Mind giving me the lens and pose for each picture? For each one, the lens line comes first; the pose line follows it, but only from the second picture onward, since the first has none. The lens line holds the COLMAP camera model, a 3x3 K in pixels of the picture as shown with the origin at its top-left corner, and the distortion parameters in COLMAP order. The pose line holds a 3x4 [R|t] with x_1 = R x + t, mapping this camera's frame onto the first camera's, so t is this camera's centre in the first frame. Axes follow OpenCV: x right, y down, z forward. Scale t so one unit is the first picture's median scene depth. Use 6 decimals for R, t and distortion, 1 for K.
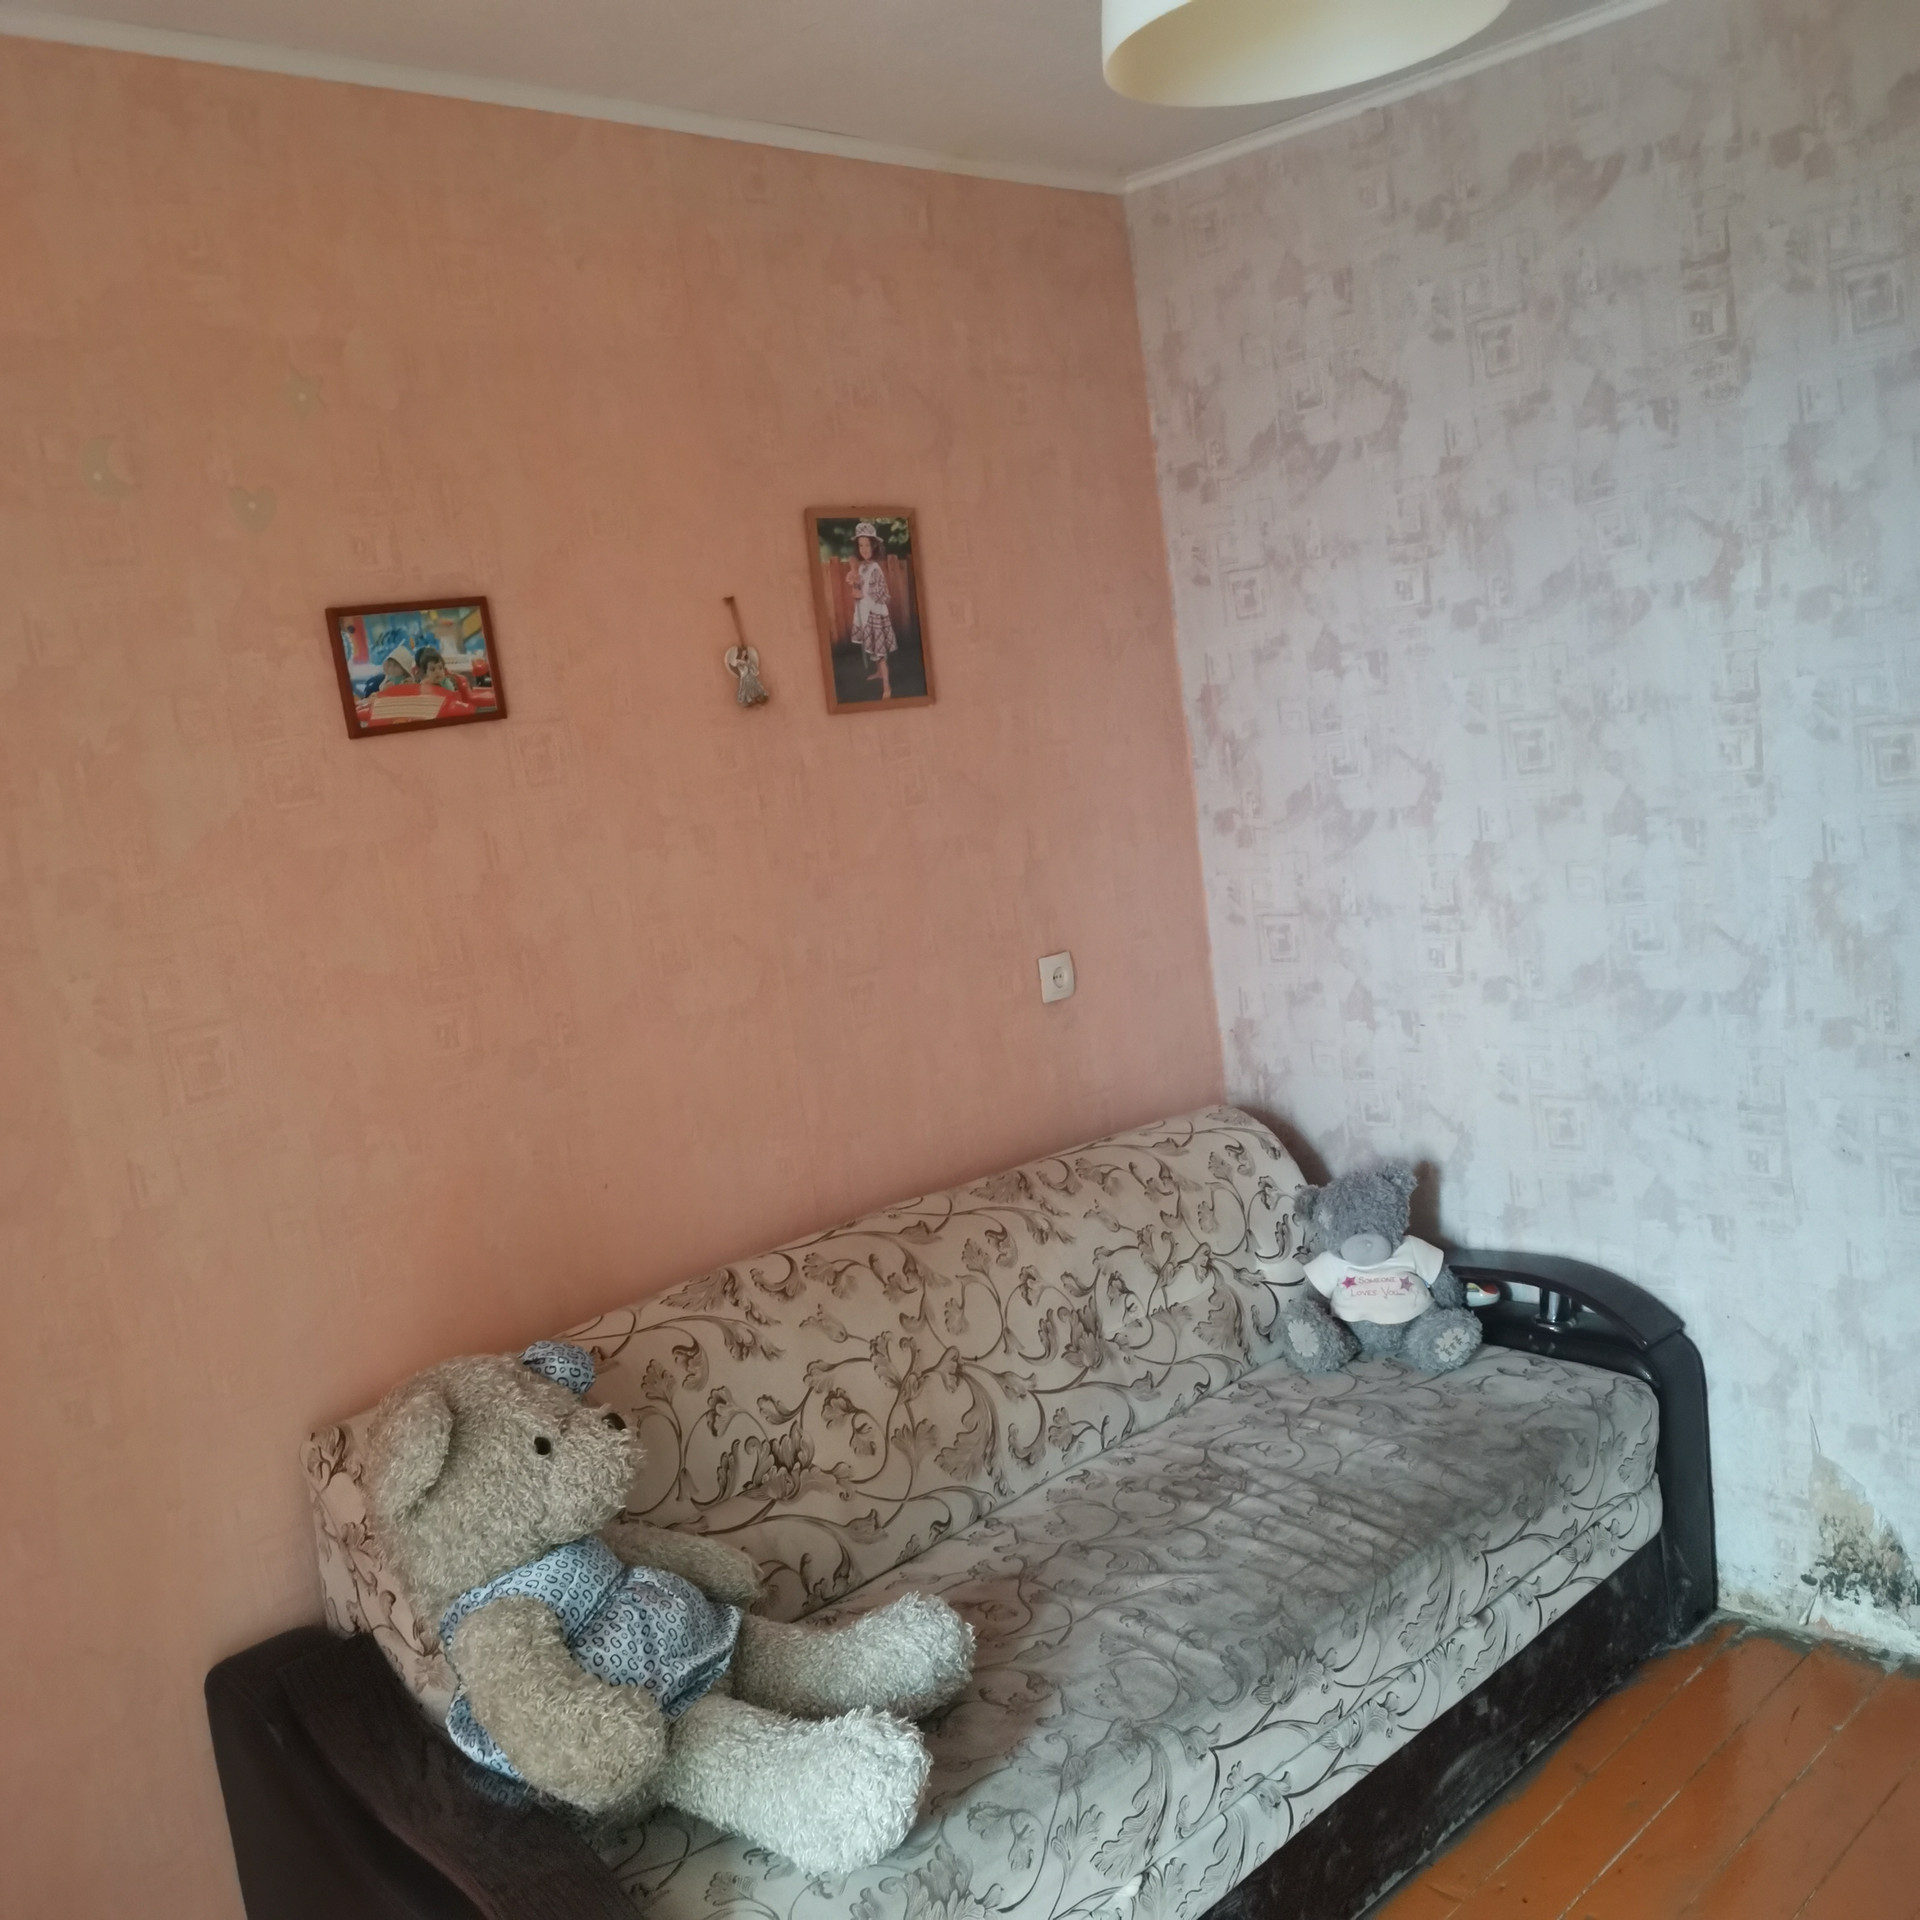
lens RADIAL K [[1808.1, 0, 960.7], [0, 1808.1, 1001.7], [0, 0, 1]] dist [0.066538, -0.128513]
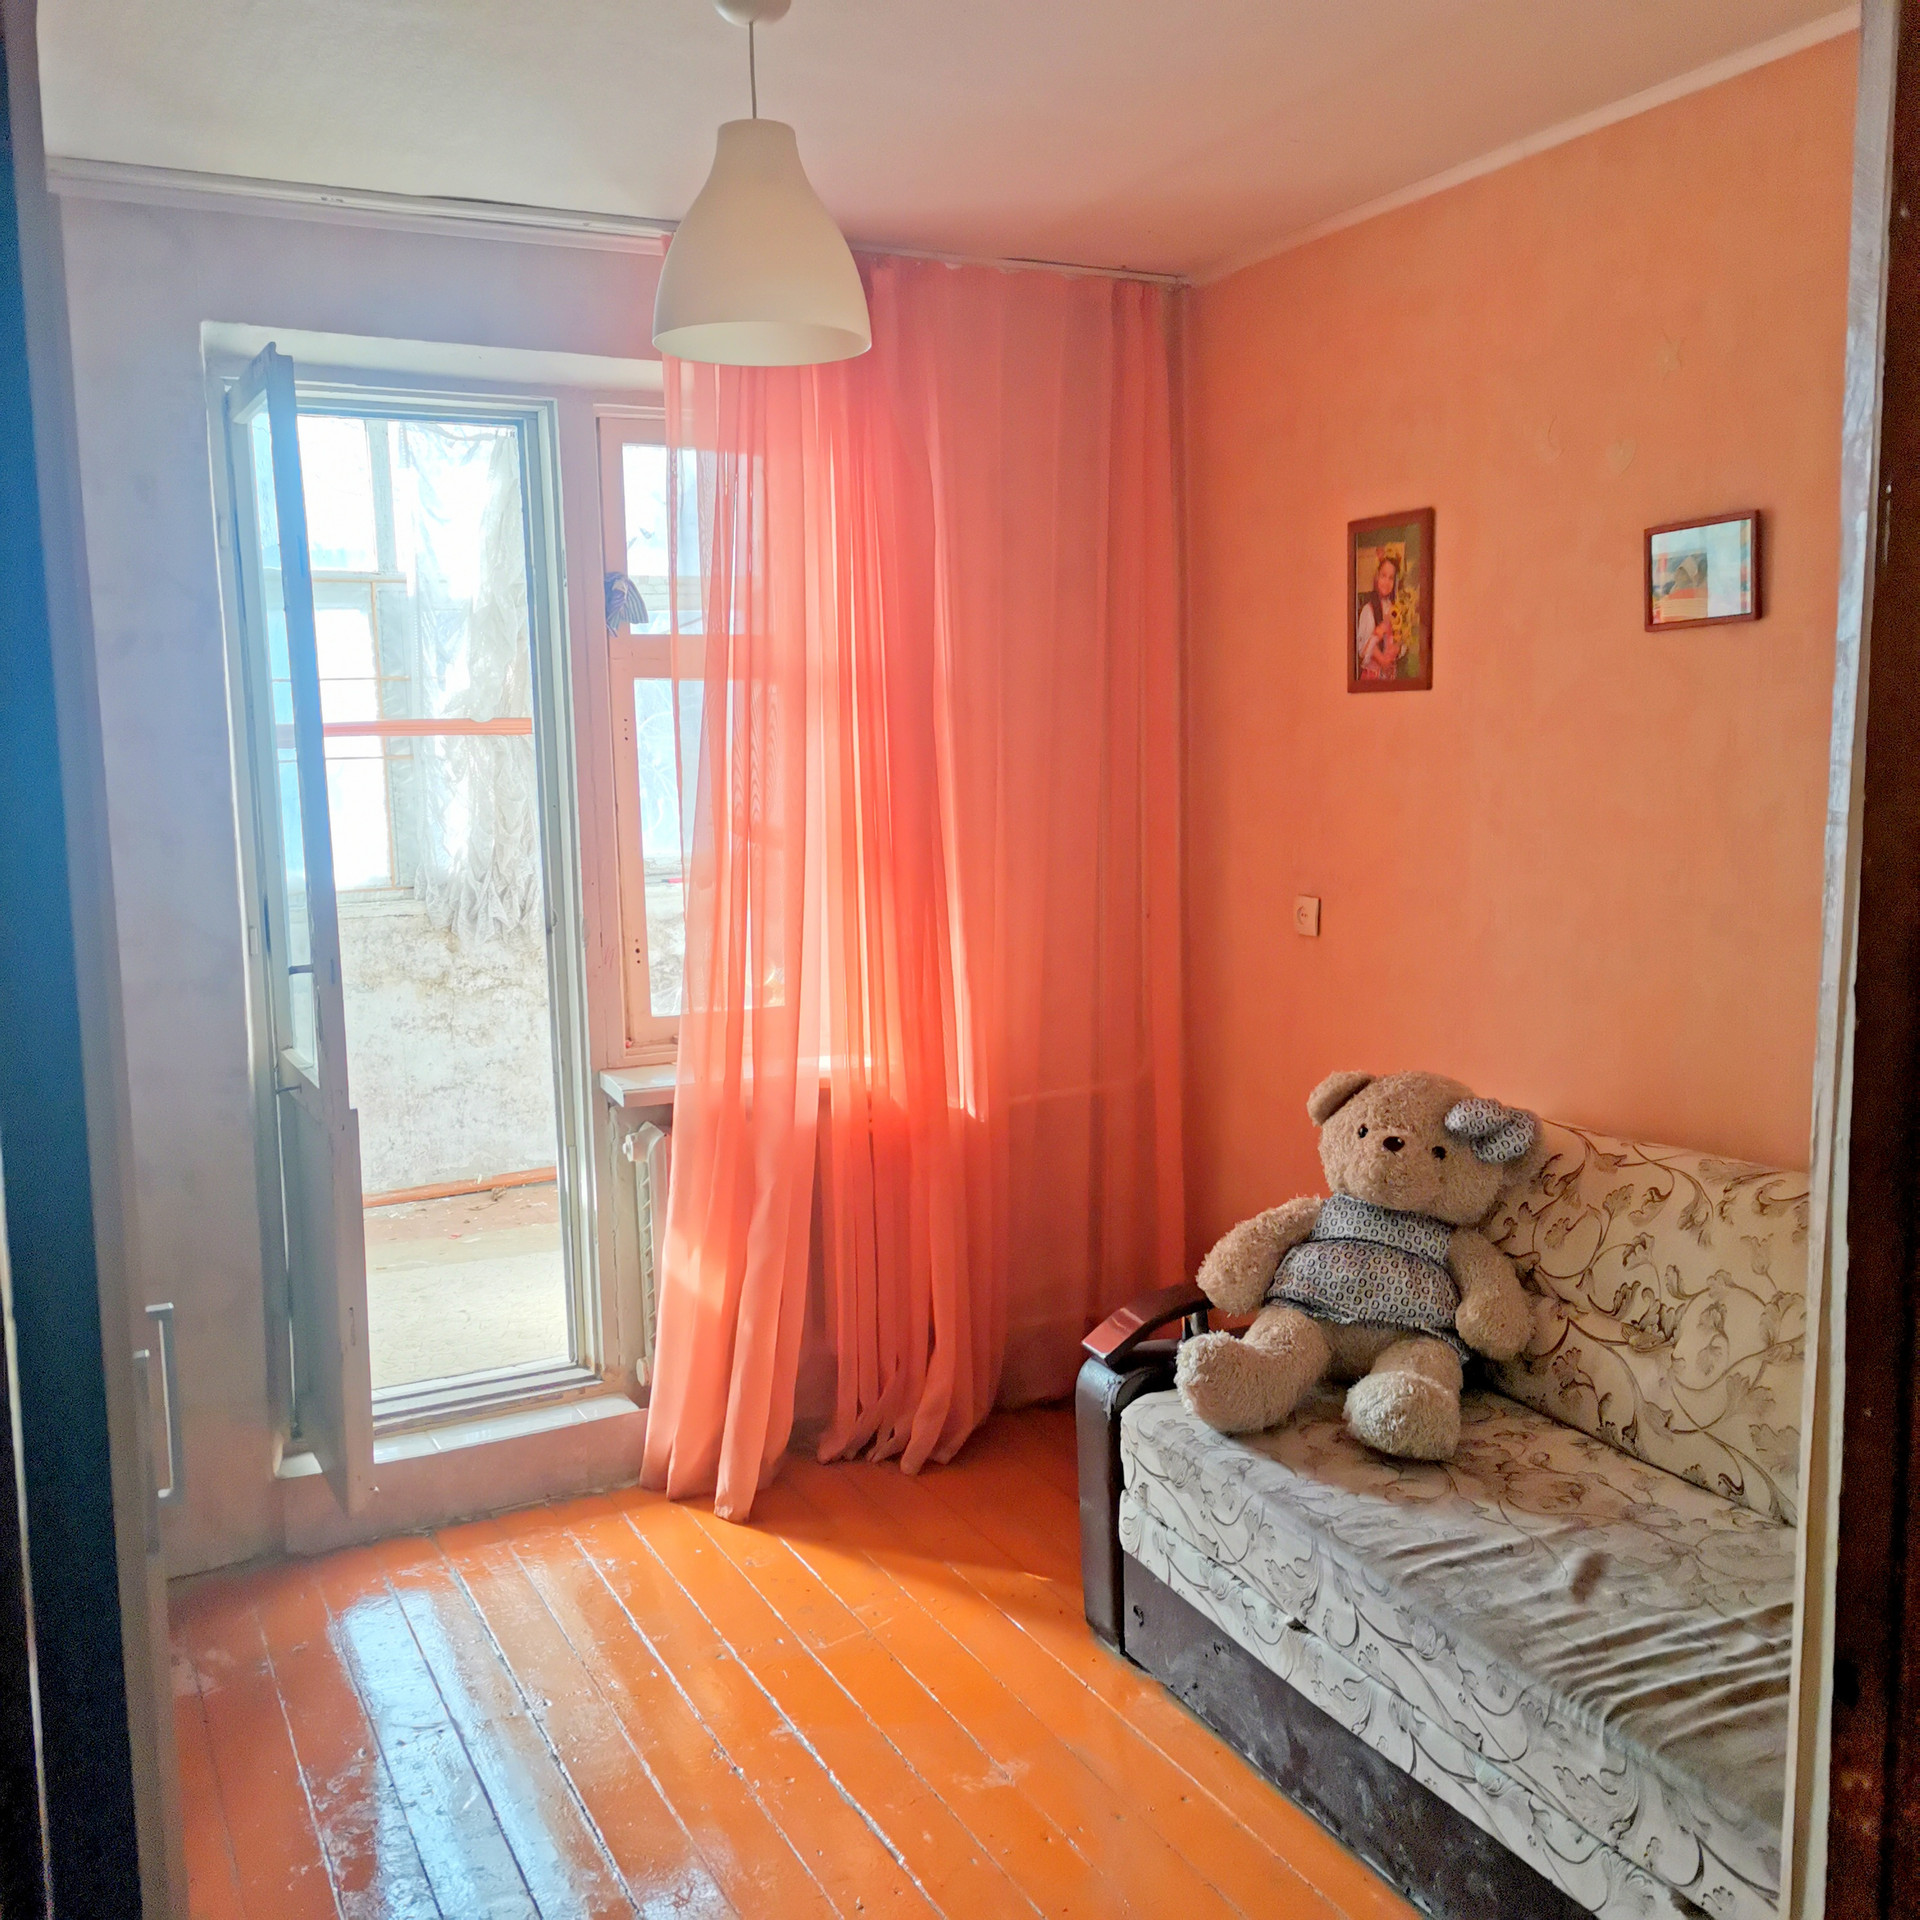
lens RADIAL K [[1902.6, 0, 960.0], [0, 1902.6, 960.0], [0, 0, 1]] dist [0.099476, -0.136758]
pose [[-0.288786, 0.265533, -0.919834, 1.068620], [-0.075175, 0.951514, 0.298279, -0.280829], [0.954438, 0.155287, -0.254822, 0.885531]]
